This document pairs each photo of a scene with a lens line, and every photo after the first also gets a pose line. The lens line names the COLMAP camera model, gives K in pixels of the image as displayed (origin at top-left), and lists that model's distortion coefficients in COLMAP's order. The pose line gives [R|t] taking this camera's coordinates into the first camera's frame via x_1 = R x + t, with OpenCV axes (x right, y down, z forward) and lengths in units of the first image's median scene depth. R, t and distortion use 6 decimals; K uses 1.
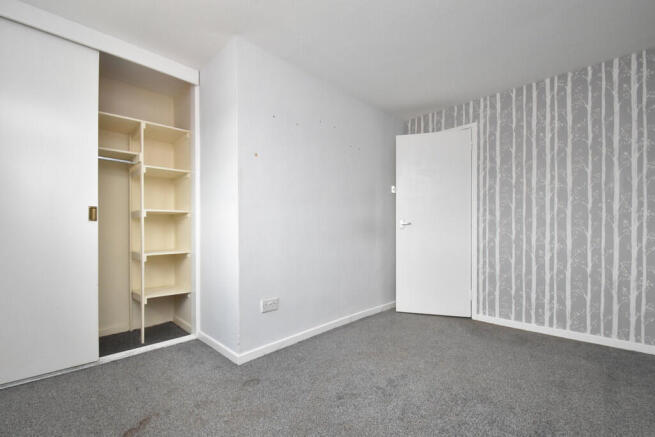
lens RADIAL K [[281.4, 0, 326.5], [0, 281.4, 230.2], [0, 0, 1]] dist [-0.000153, -0.000078]
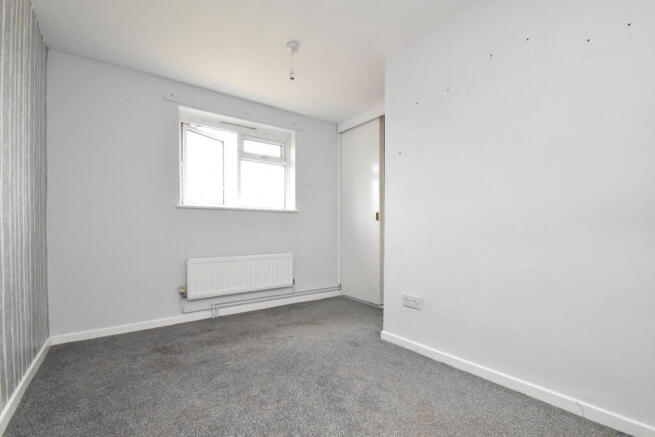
lens RADIAL K [[281.4, 0, 326.5], [0, 281.4, 230.2], [0, 0, 1]] dist [-0.000153, -0.000078]
pose [[-0.137759, 0.005304, -0.990452, 0.849612], [-0.002849, 0.999979, 0.005751, 0.014589], [0.990462, 0.003614, -0.137741, 0.886682]]
